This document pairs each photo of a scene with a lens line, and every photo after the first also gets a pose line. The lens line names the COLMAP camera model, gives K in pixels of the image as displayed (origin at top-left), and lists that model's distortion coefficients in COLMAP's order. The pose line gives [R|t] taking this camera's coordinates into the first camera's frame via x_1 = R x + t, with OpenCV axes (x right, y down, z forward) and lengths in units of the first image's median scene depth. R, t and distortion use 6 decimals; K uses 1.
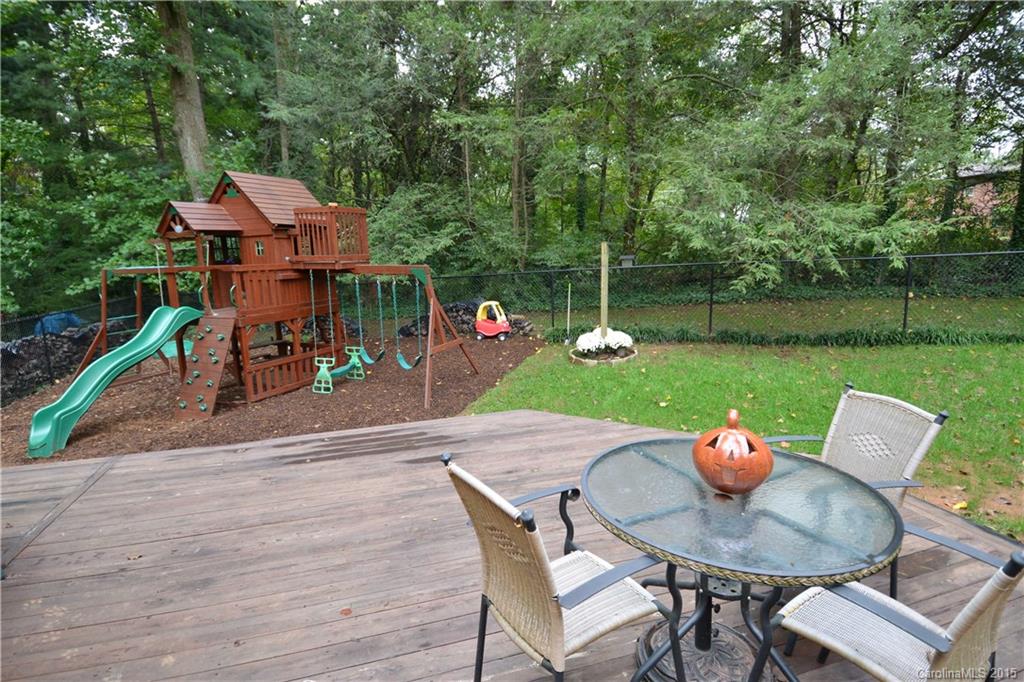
lens RADIAL K [[529.2, 0, 509.0], [0, 529.2, 335.4], [0, 0, 1]] dist [0.048257, -0.054130]
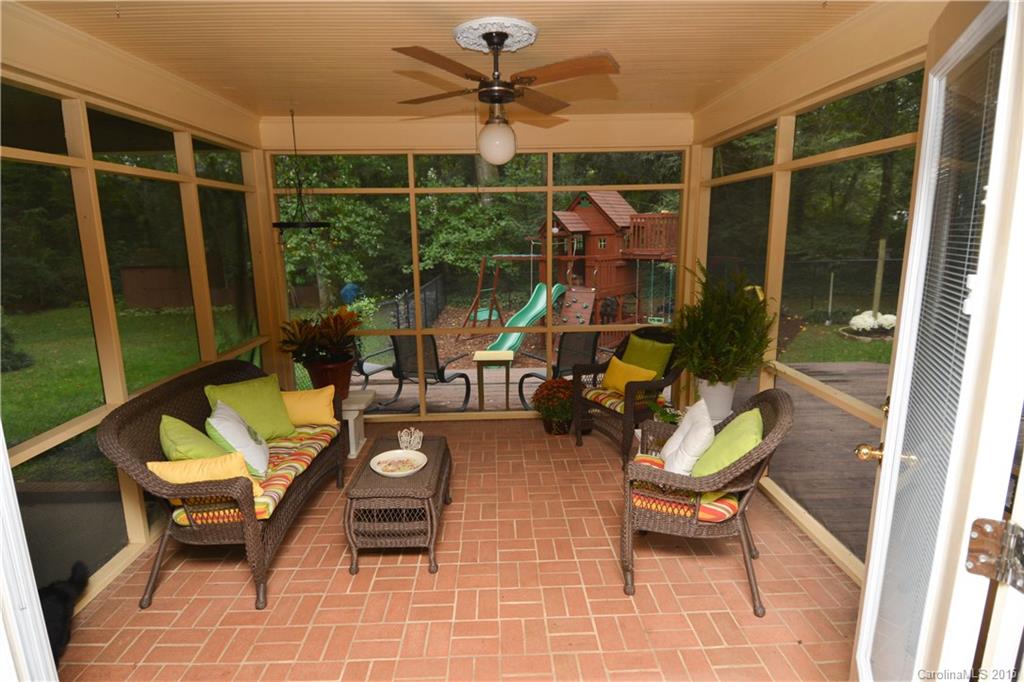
lens RADIAL K [[529.2, 0, 509.0], [0, 529.2, 335.4], [0, 0, 1]] dist [0.048257, -0.054130]
pose [[0.961926, 0.055547, -0.267605, -0.311329], [-0.047041, 0.998166, 0.038098, 0.035153], [0.269230, -0.024059, 0.962775, -0.404433]]
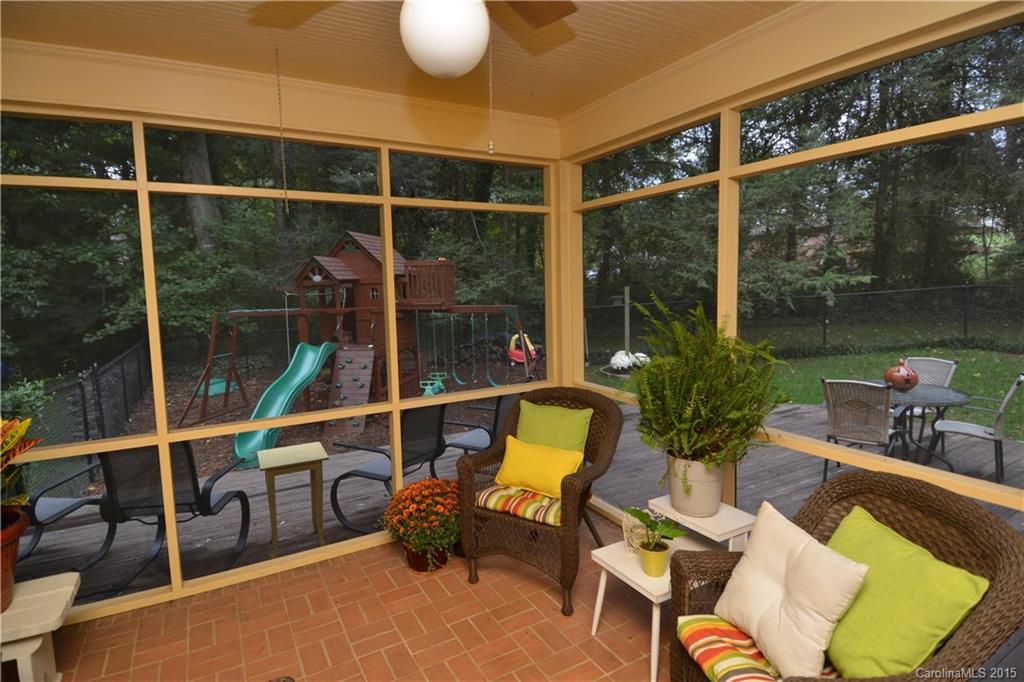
lens RADIAL K [[529.2, 0, 509.0], [0, 529.2, 335.4], [0, 0, 1]] dist [0.048257, -0.054130]
pose [[0.976509, -0.024354, 0.214097, -0.422841], [0.039620, 0.996945, -0.067305, 0.026477], [-0.211804, 0.074207, 0.974491, -0.241401]]
